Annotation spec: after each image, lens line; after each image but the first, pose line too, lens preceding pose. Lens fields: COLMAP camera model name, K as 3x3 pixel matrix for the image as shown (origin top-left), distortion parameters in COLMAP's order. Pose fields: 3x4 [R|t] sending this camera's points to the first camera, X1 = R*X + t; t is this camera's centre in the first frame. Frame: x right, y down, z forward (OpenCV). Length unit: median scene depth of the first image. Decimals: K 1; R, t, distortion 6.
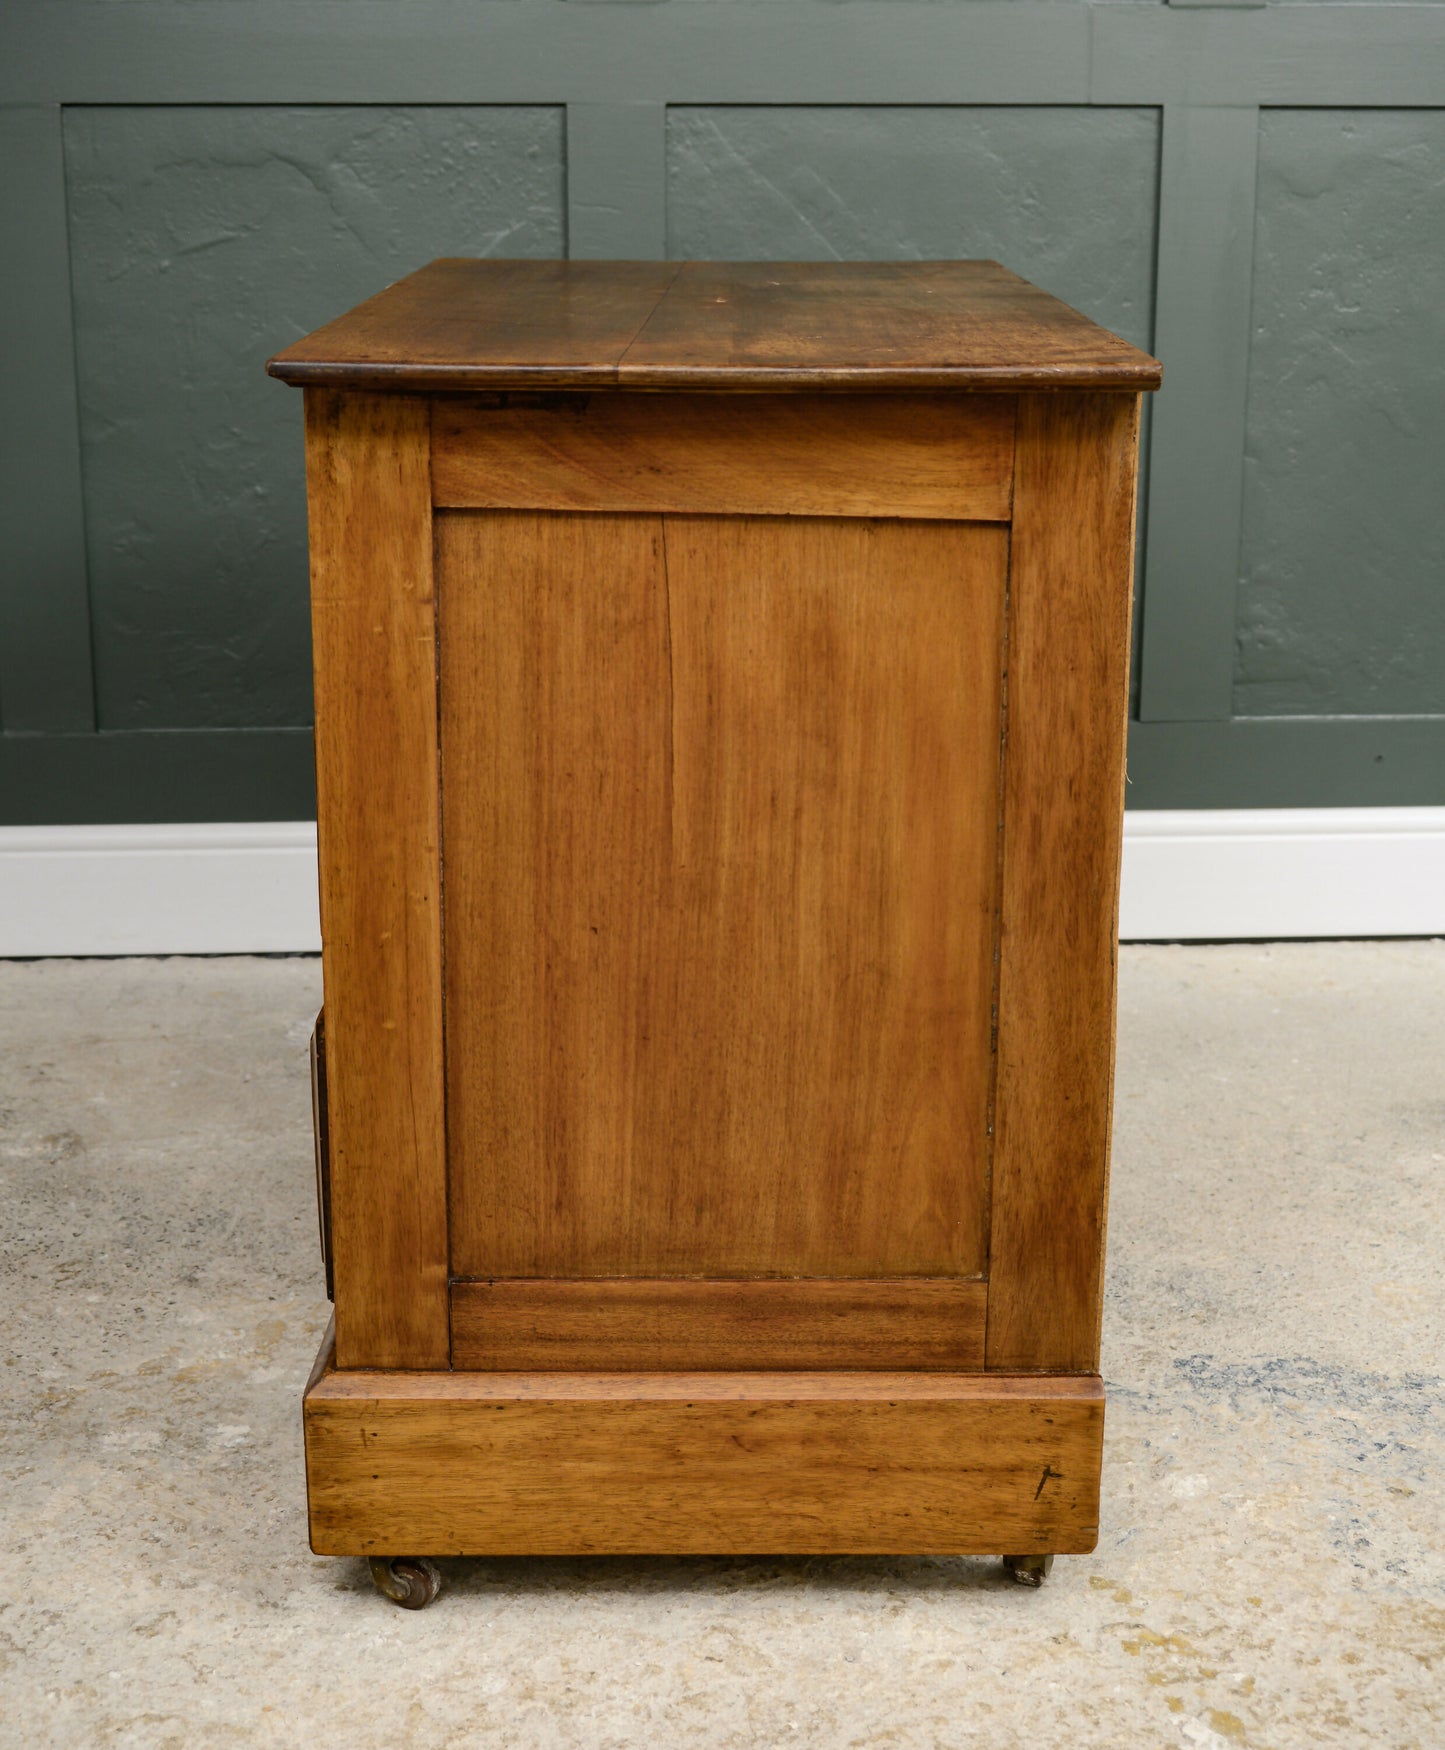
lens RADIAL K [[2636.4, 0, 732.0], [0, 2636.4, 735.3], [0, 0, 1]] dist [-0.015989, 0.000000]
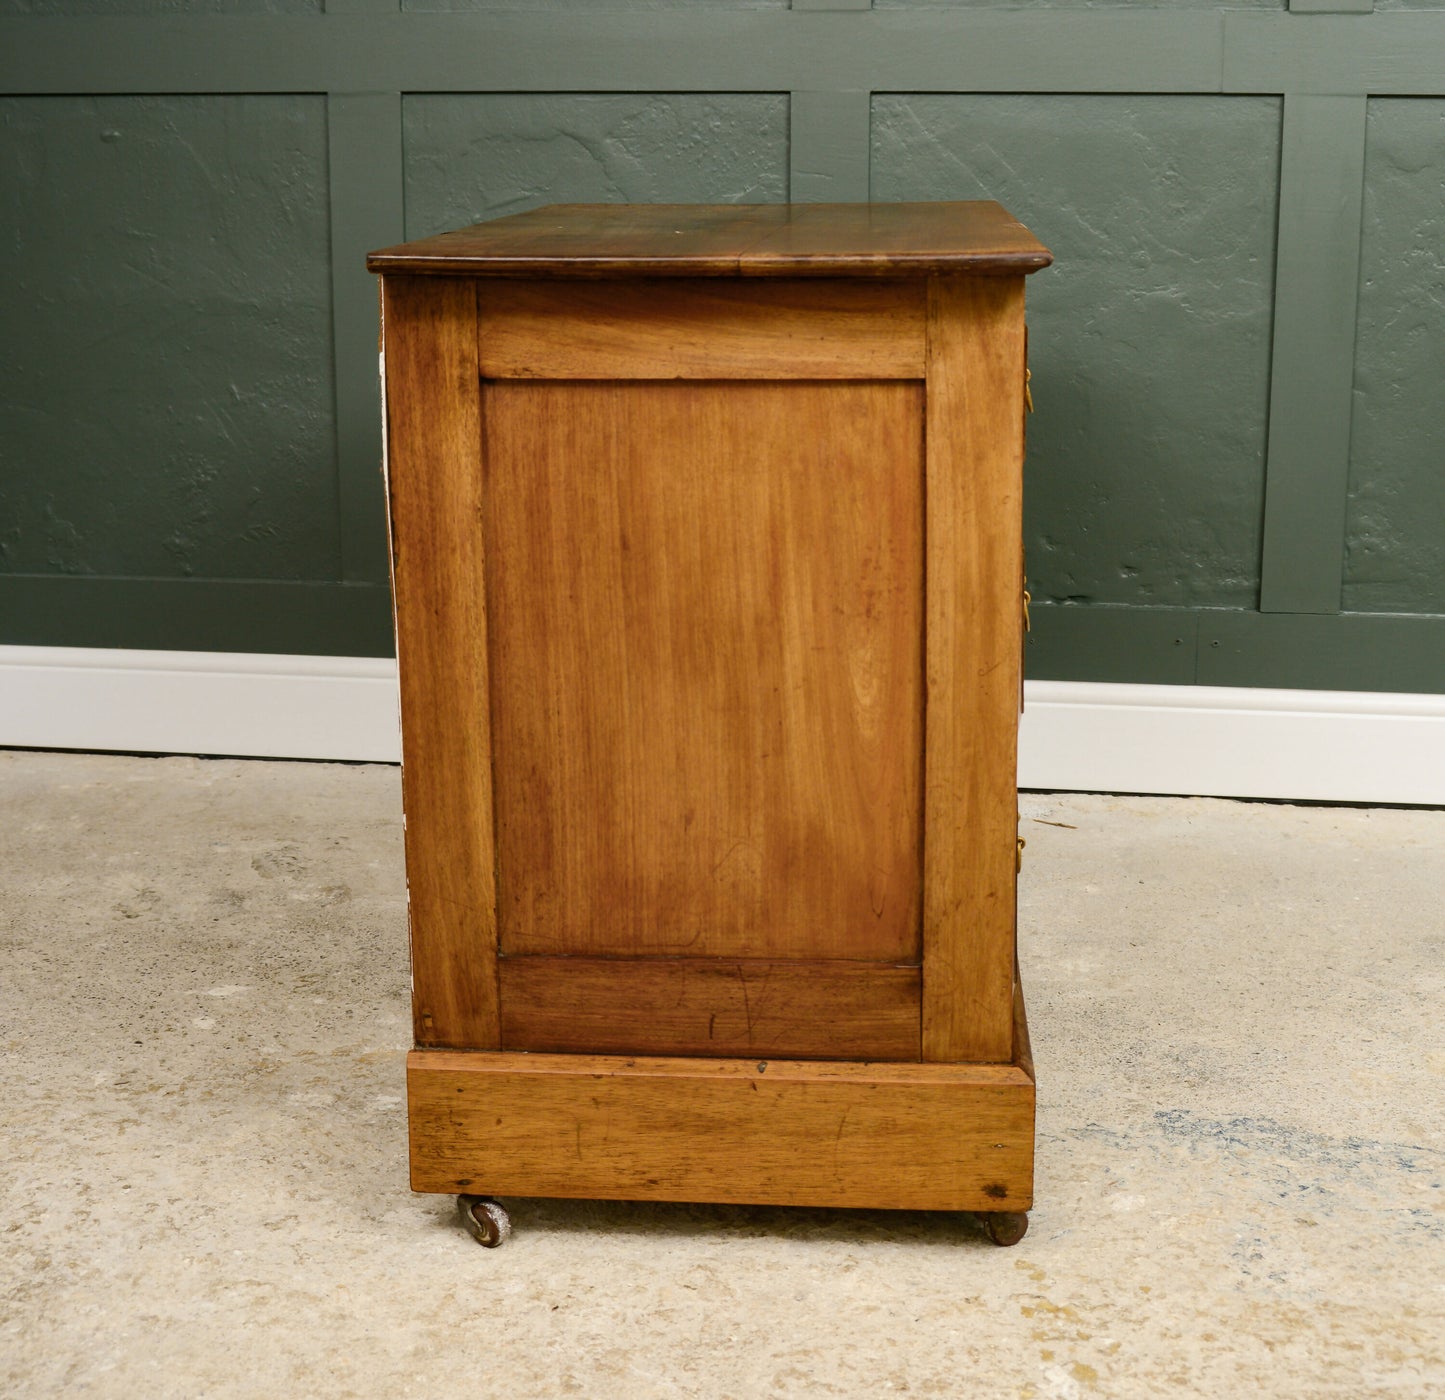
lens RADIAL K [[2257.3, 0, 742.9], [0, 2257.3, 580.6], [0, 0, 1]] dist [-0.056053, 0.000000]
pose [[0.981916, 0.039126, -0.185229, 0.137893], [-0.047072, 0.998142, -0.038697, 0.037421], [0.183370, 0.046717, 0.981933, -0.041958]]
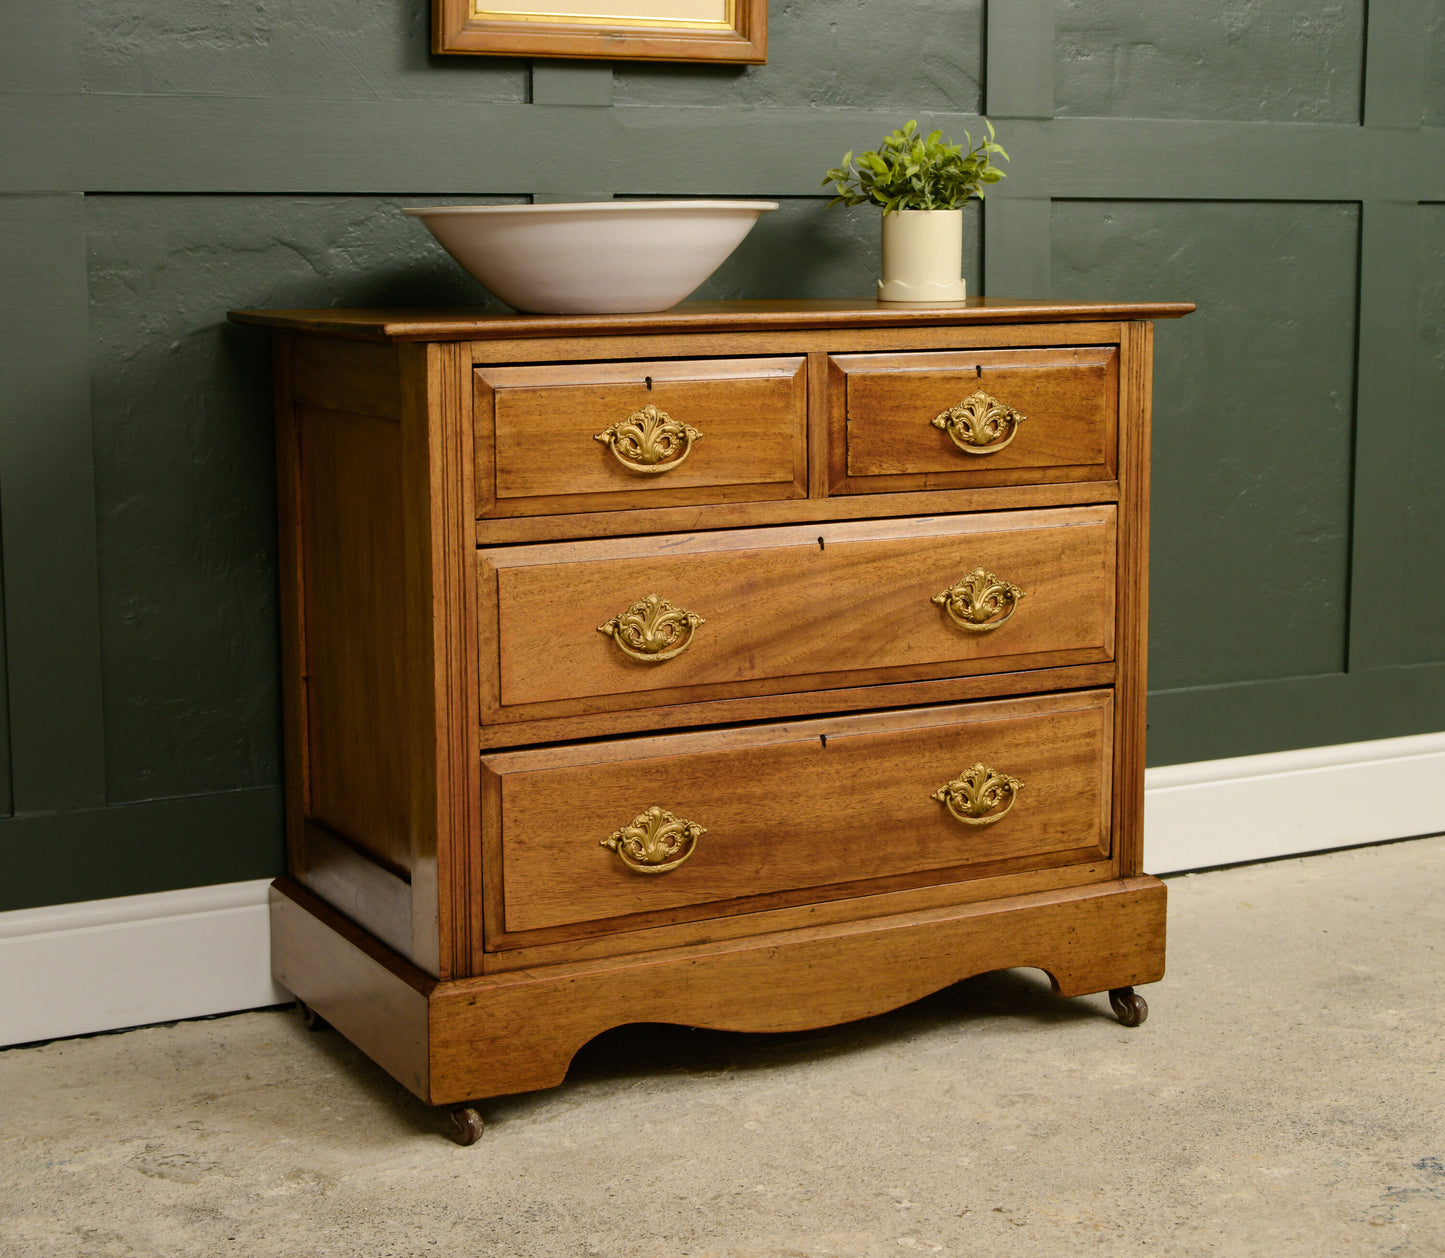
lens RADIAL K [[2527.6, 0, 704.6], [0, 2527.6, 601.2], [0, 0, 1]] dist [-0.007474, 0.000000]
pose [[0.907646, -0.064228, 0.414793, -0.515491], [0.107689, 0.990778, -0.082230, 0.030841], [-0.405687, 0.119305, 0.906192, 0.023270]]
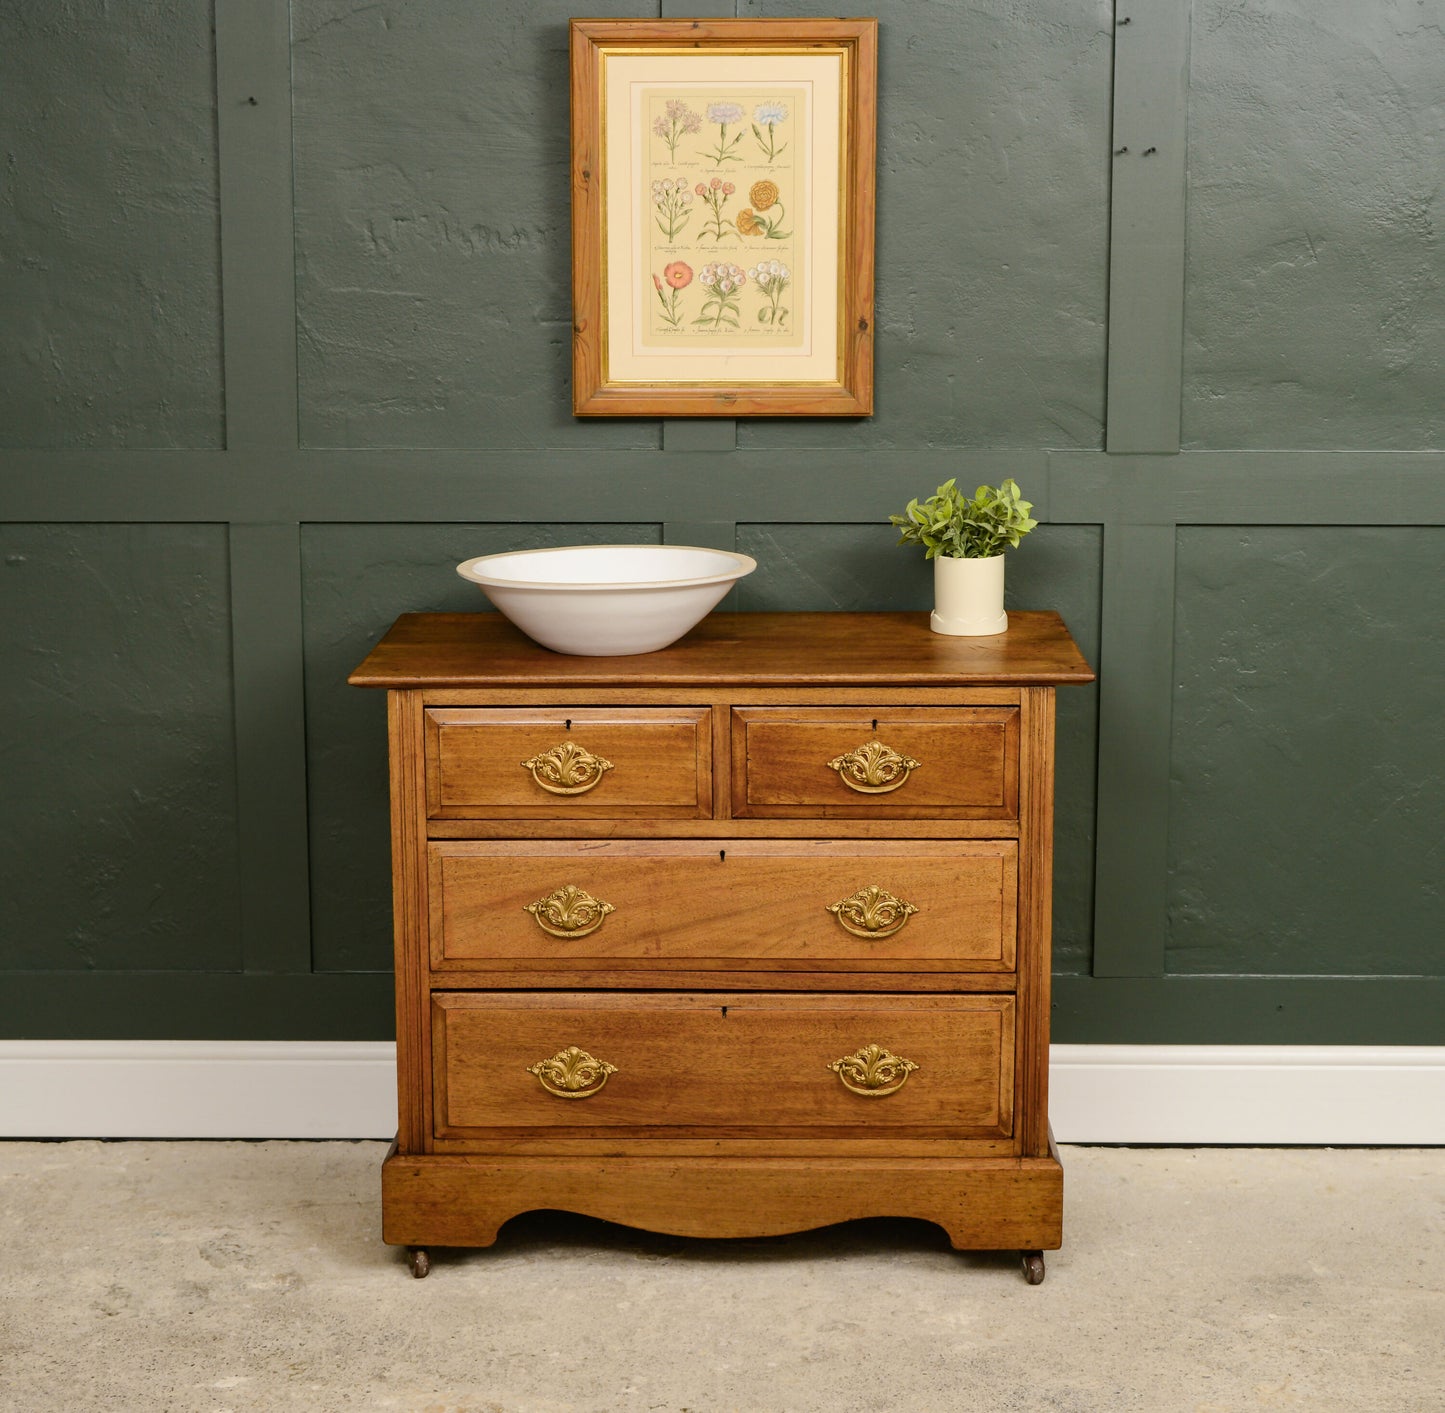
lens RADIAL K [[2804.5, 0, 708.2], [0, 2804.5, 666.1], [0, 0, 1]] dist [-0.007679, 0.000000]
pose [[0.997194, 0.009747, -0.074225, 0.079326], [-0.014677, 0.997701, -0.066169, -0.078610], [0.073409, 0.067072, 0.995044, -0.508919]]
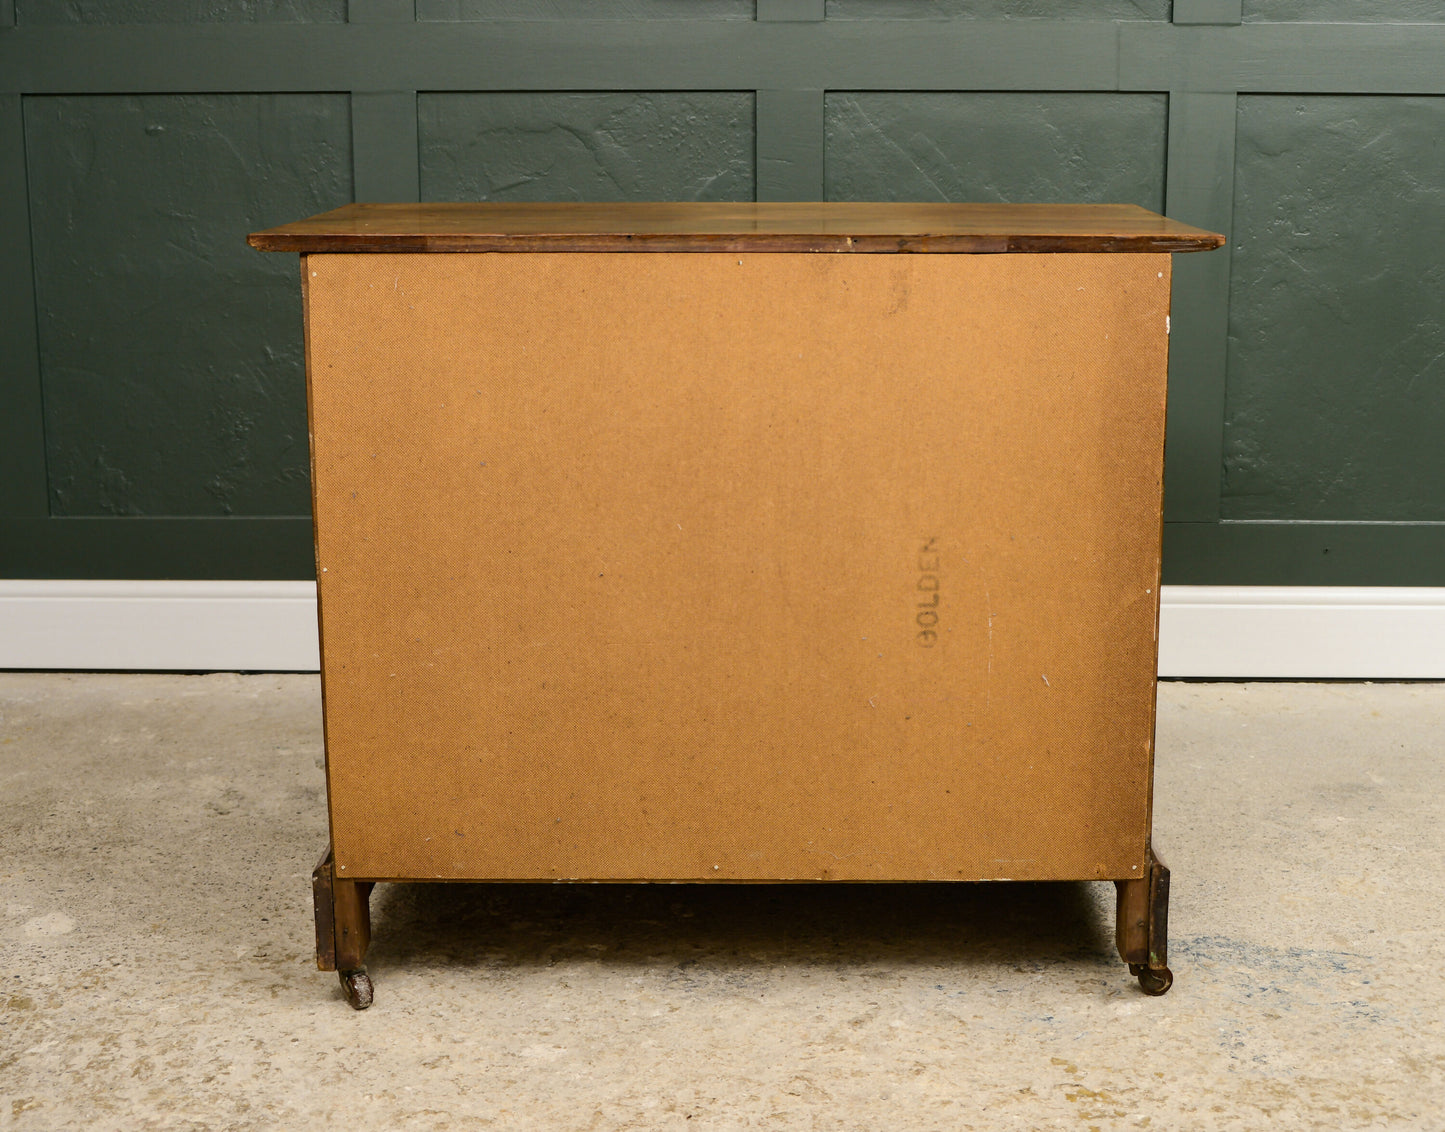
lens RADIAL K [[2022.7, 0, 788.7], [0, 2022.7, 498.9], [0, 0, 1]] dist [-0.057383, 0.000000]
pose [[0.996977, 0.014663, -0.076299, 0.050047], [-0.017834, 0.998998, -0.041049, 0.037074], [0.075620, 0.042286, 0.996240, -0.119644]]
